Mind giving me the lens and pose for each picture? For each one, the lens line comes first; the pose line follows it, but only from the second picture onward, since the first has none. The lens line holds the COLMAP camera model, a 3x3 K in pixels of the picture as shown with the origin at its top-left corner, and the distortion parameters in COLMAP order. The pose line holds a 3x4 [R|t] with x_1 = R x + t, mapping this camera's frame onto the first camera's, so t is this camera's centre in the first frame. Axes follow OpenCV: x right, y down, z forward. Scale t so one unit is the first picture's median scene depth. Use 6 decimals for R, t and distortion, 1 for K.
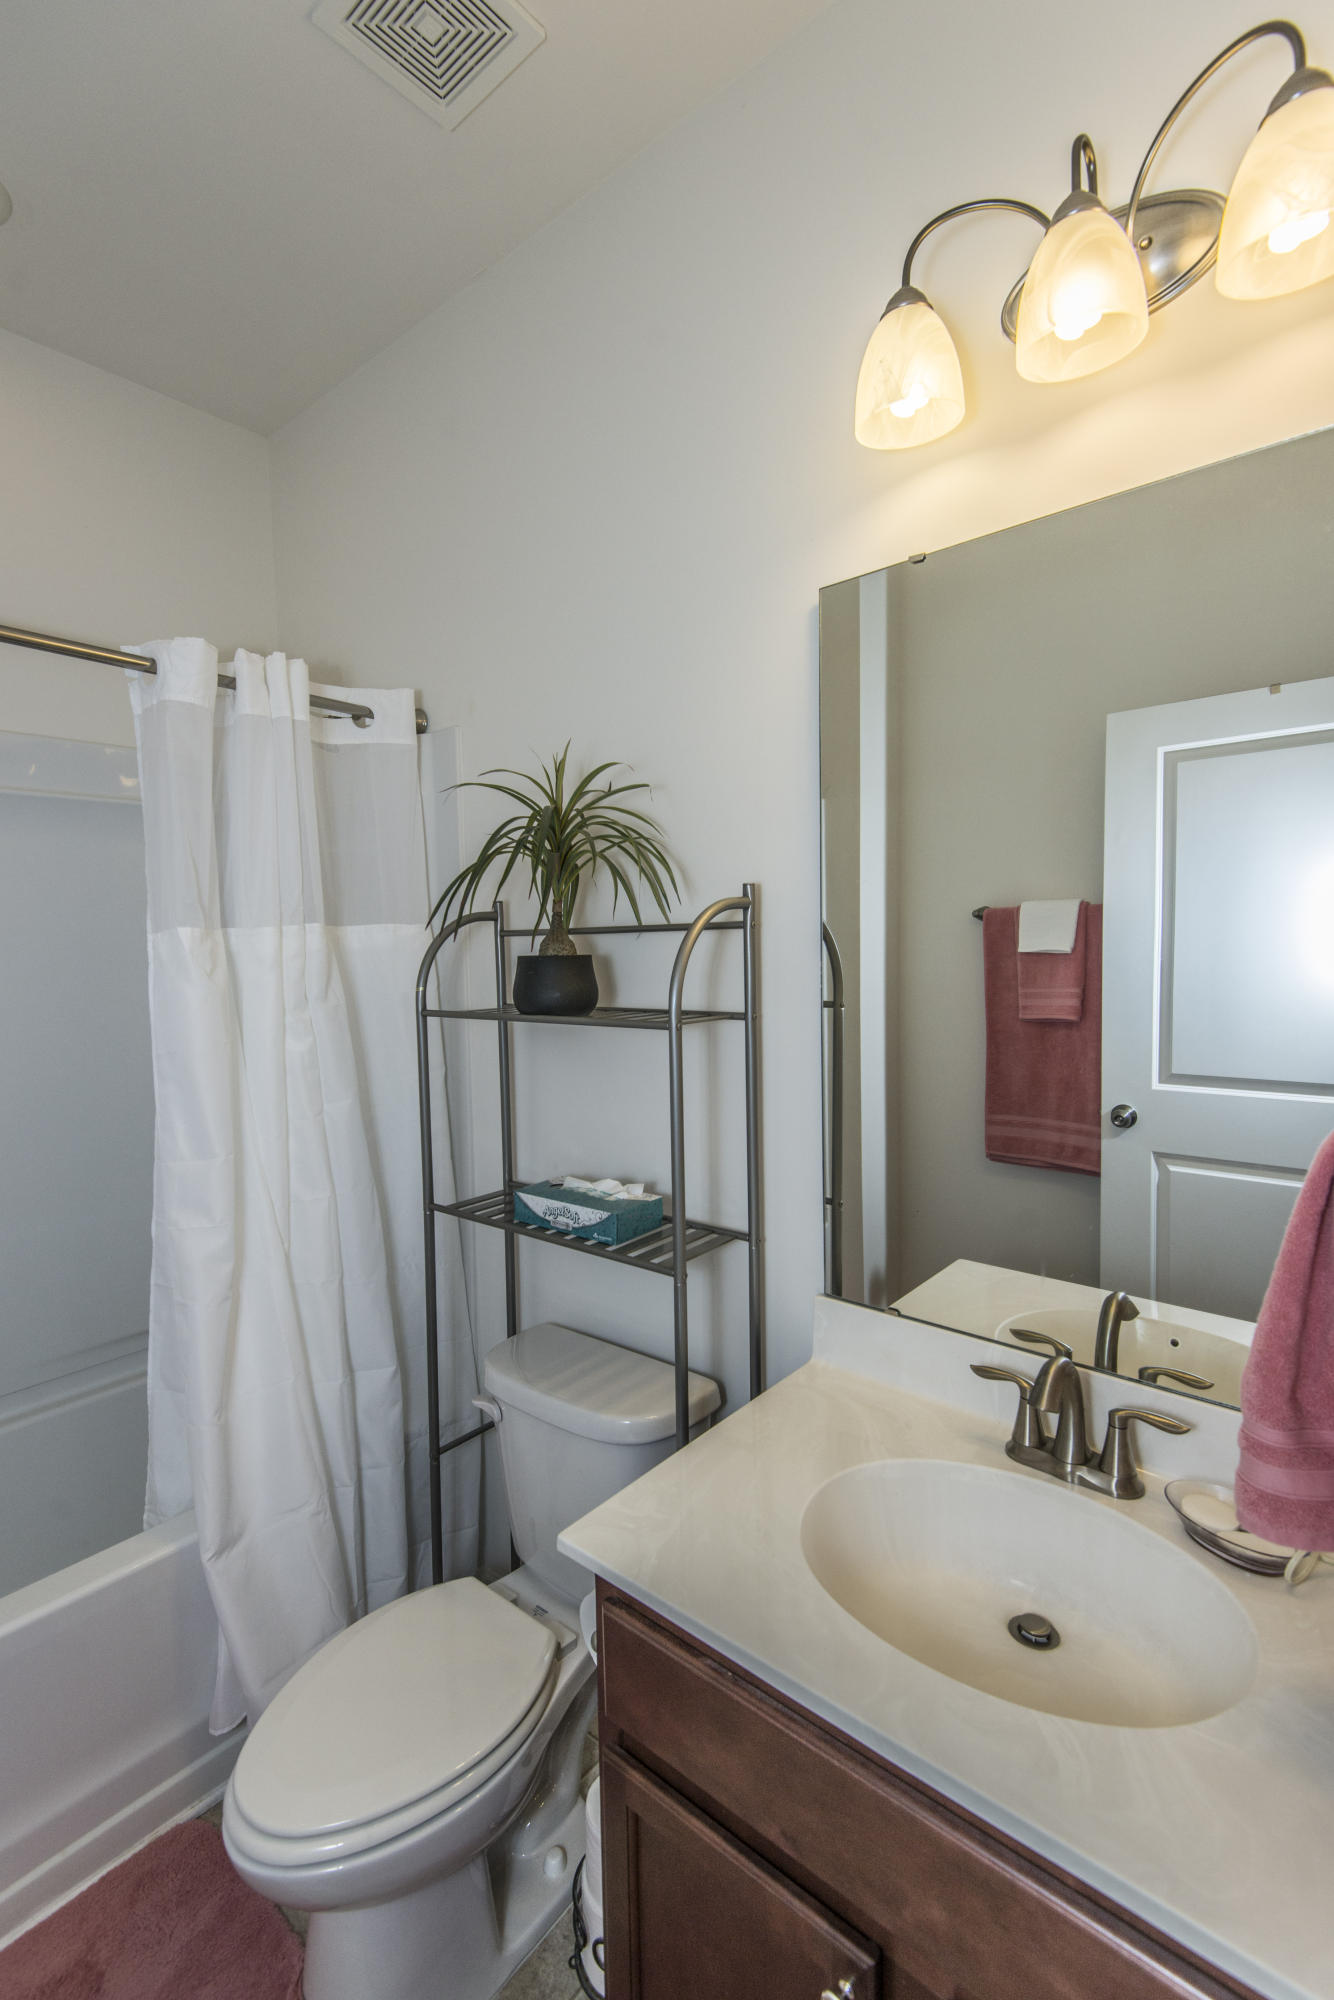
lens RADIAL K [[906.1, 0, 663.6], [0, 906.1, 997.8], [0, 0, 1]] dist [0.025688, -0.016557]
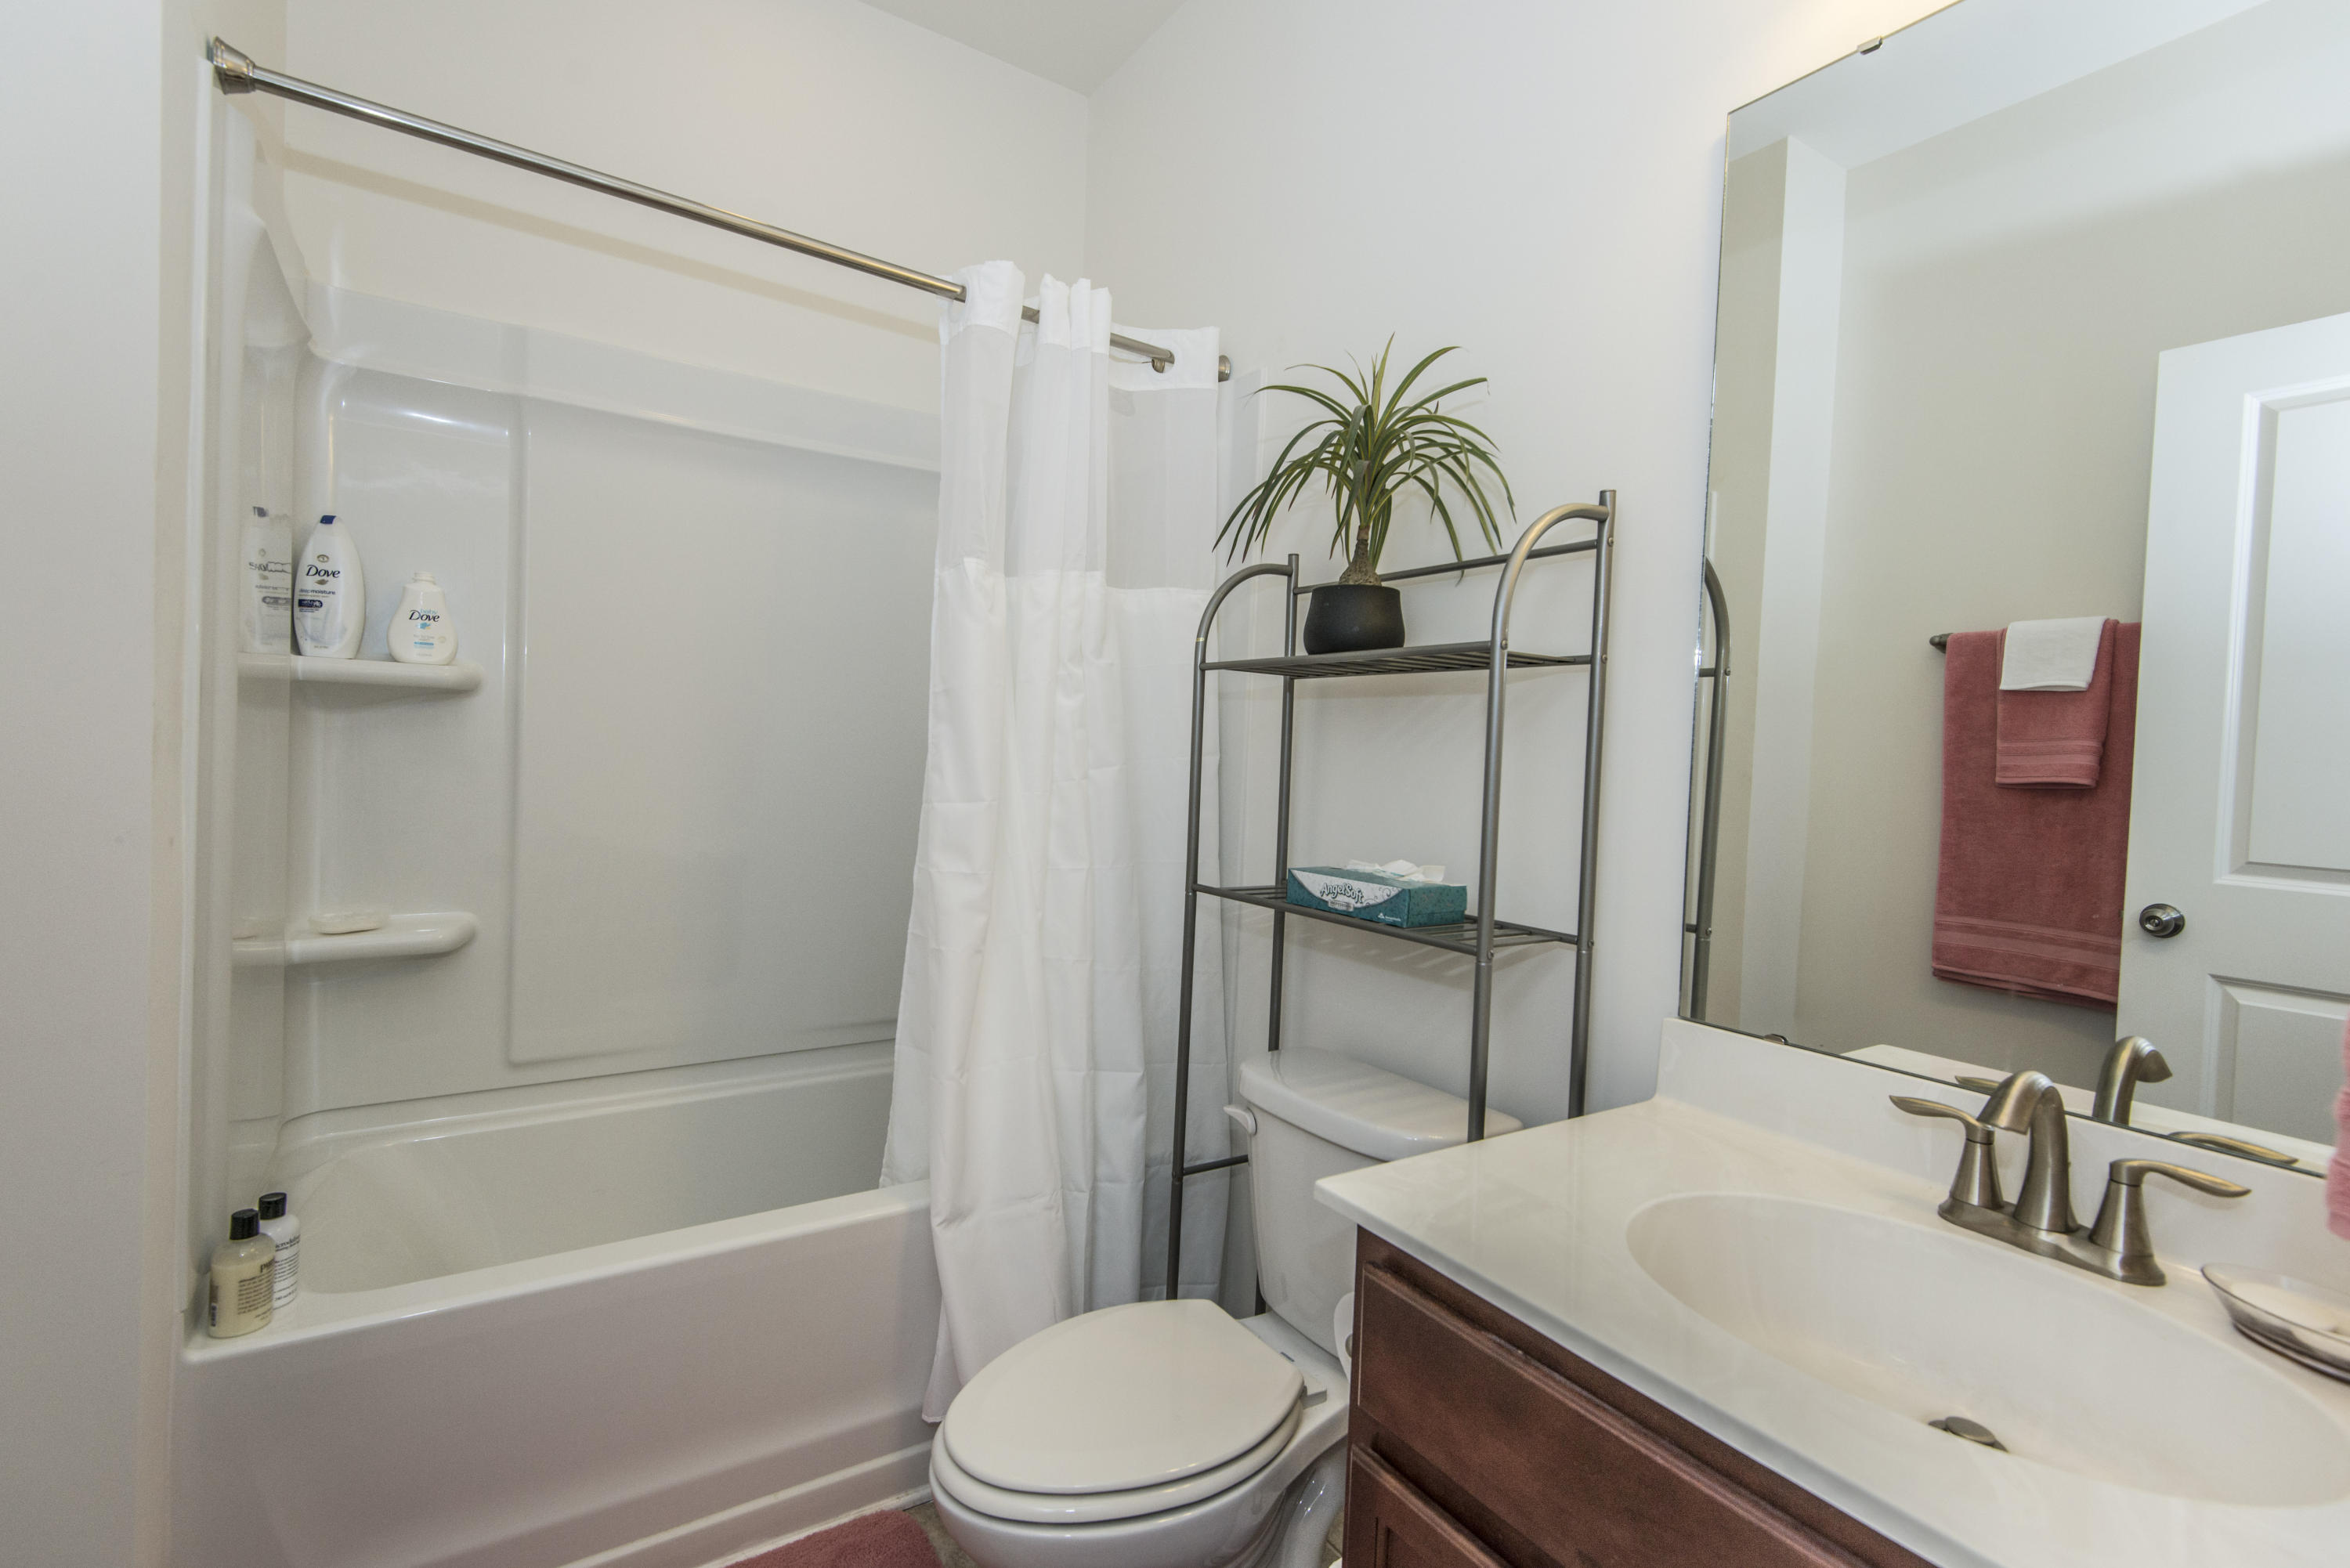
lens RADIAL K [[1064.6, 0, 1166.5], [0, 1064.6, 770.4], [0, 0, 1]] dist [0.025688, -0.016557]
pose [[0.956497, 0.065556, -0.284281, 0.006137], [-0.077438, 0.996523, -0.030751, 0.166993], [0.281277, 0.051427, 0.958248, -0.006946]]
